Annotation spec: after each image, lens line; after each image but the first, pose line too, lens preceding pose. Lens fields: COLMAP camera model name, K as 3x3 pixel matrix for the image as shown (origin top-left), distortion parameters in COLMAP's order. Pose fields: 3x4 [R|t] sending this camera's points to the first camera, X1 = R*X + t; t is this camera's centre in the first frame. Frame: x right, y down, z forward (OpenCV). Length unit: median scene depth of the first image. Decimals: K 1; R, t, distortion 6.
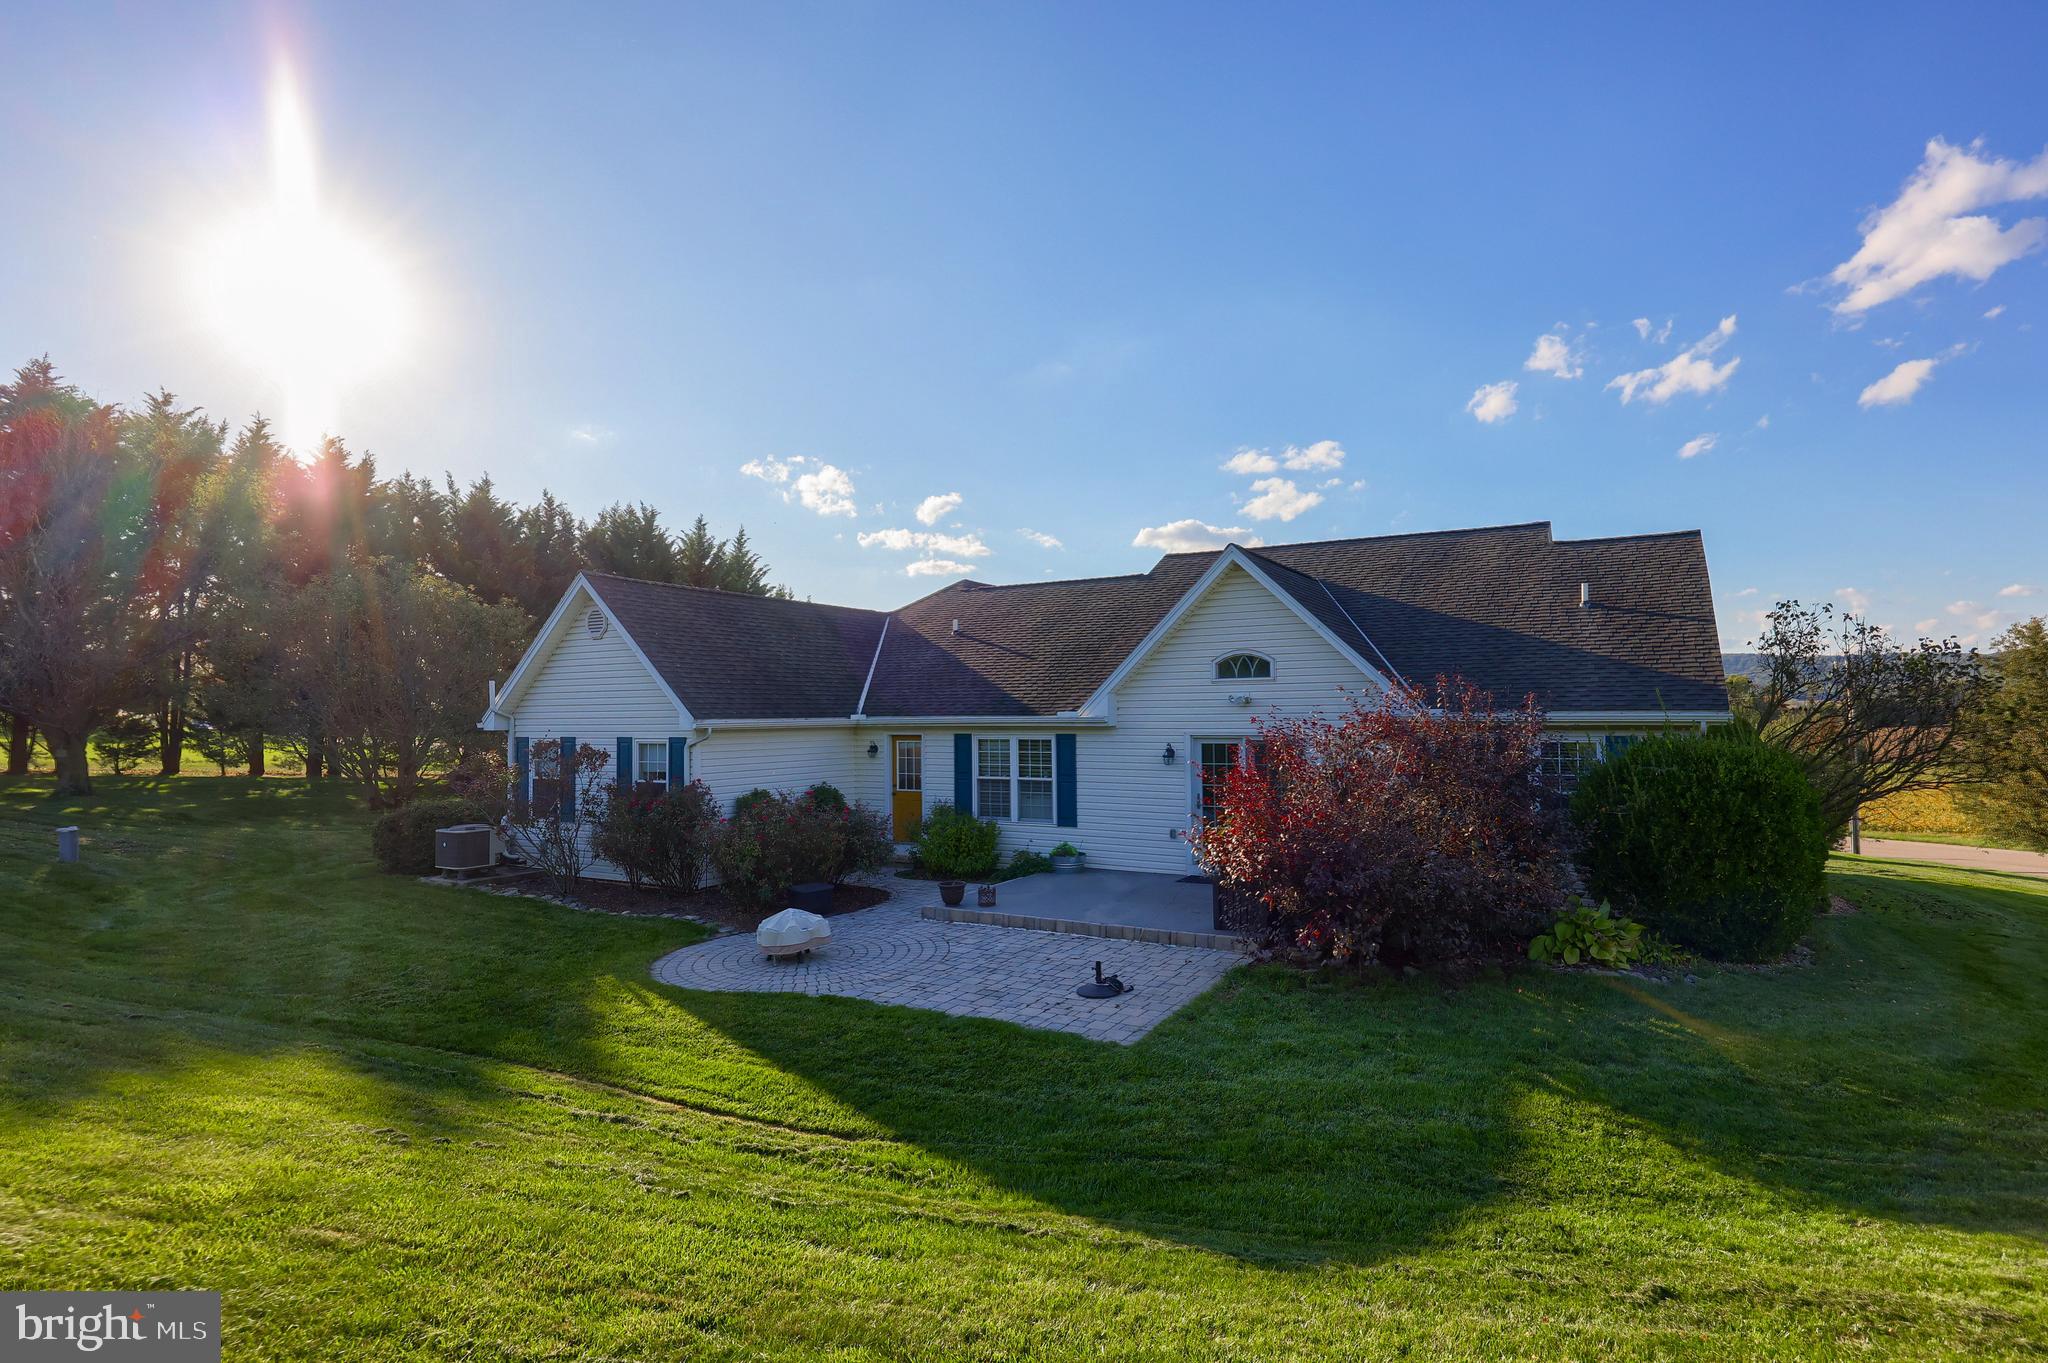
lens RADIAL K [[1071.7, 0, 1042.6], [0, 1071.7, 702.9], [0, 0, 1]] dist [0.010223, -0.000731]
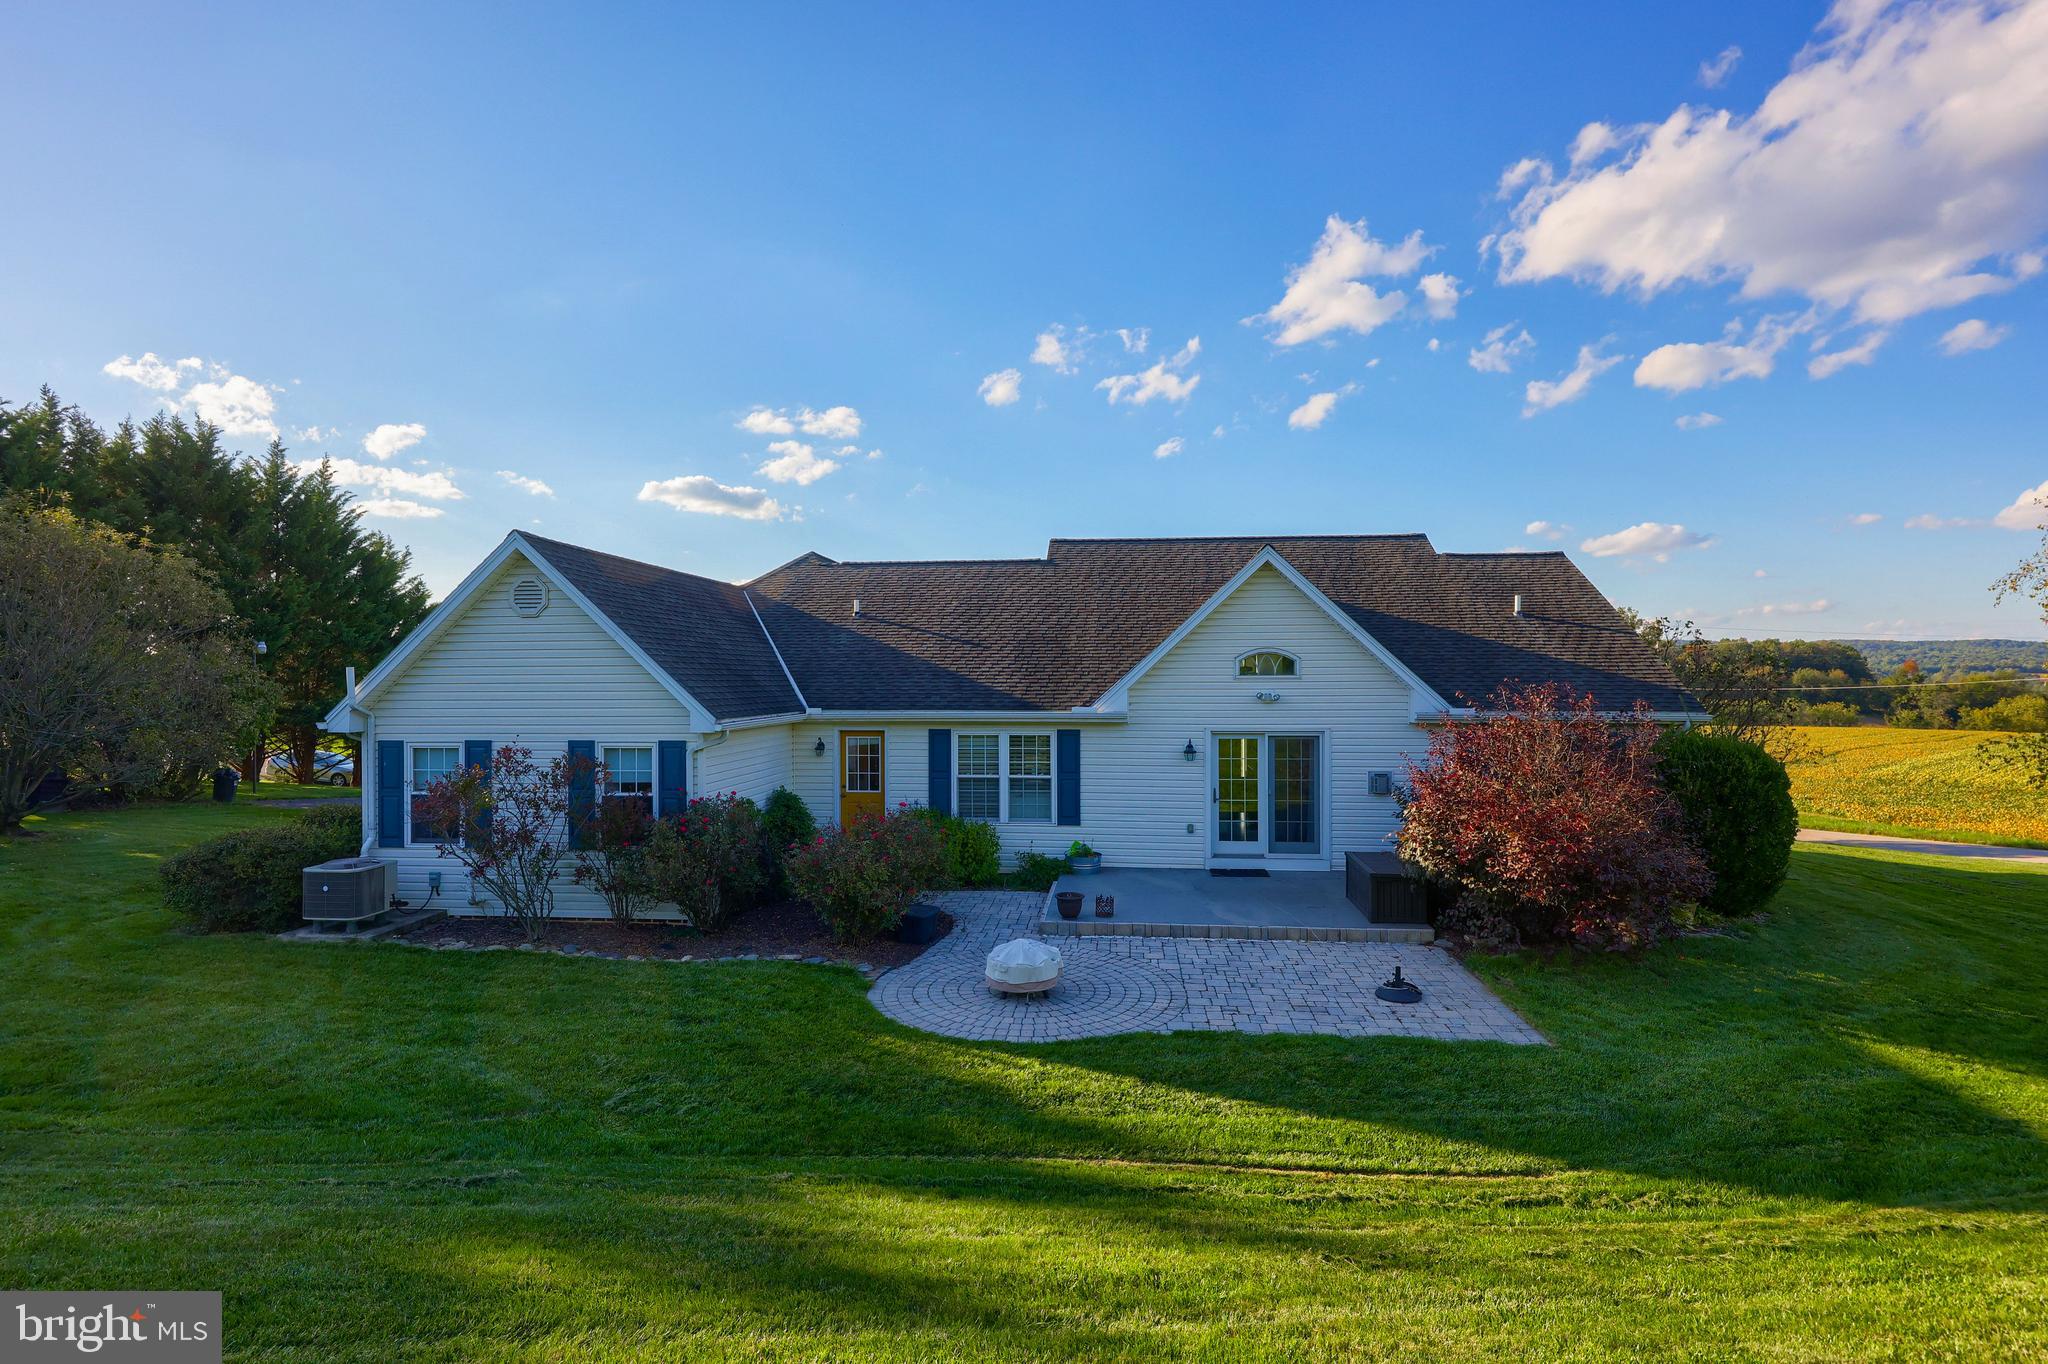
lens RADIAL K [[1107.7, 0, 1005.0], [0, 1107.7, 661.7], [0, 0, 1]] dist [0.004008, 0.004328]
pose [[0.917759, 0.012858, 0.396930, -0.416668], [-0.009342, 0.999898, -0.010790, -0.020172], [-0.397029, 0.006195, 0.917785, 0.102438]]
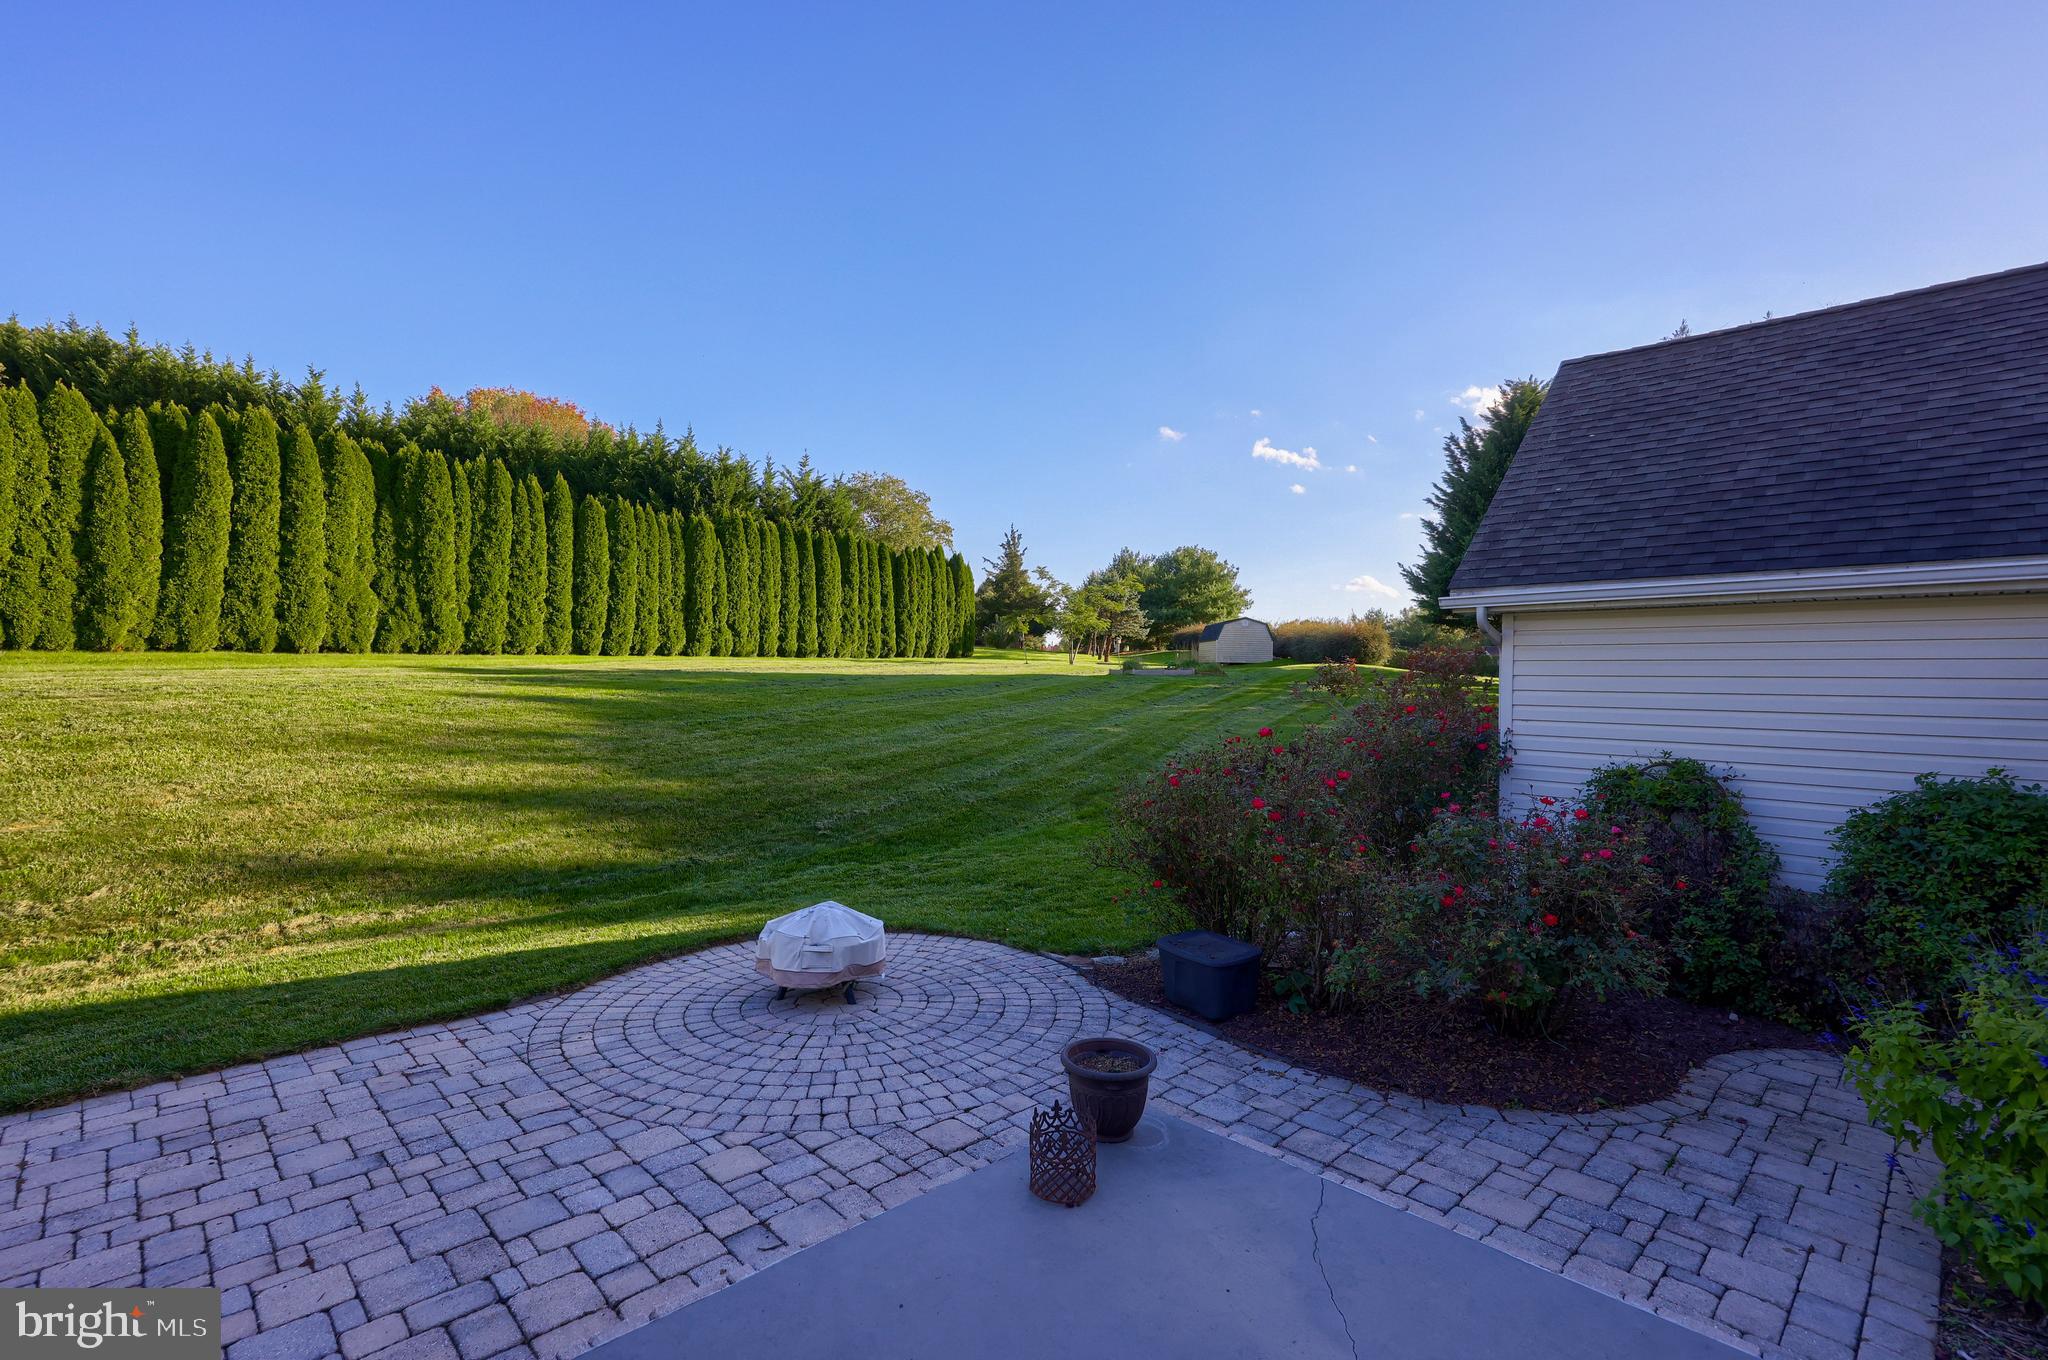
lens RADIAL K [[925.3, 0, 1014.0], [0, 925.3, 684.4], [0, 0, 1]] dist [0.005428, 0.000527]
pose [[-0.296141, 0.004205, -0.955135, 0.121445], [-0.009919, 0.999923, 0.007478, 0.051464], [0.955093, 0.011688, -0.296077, 0.822660]]
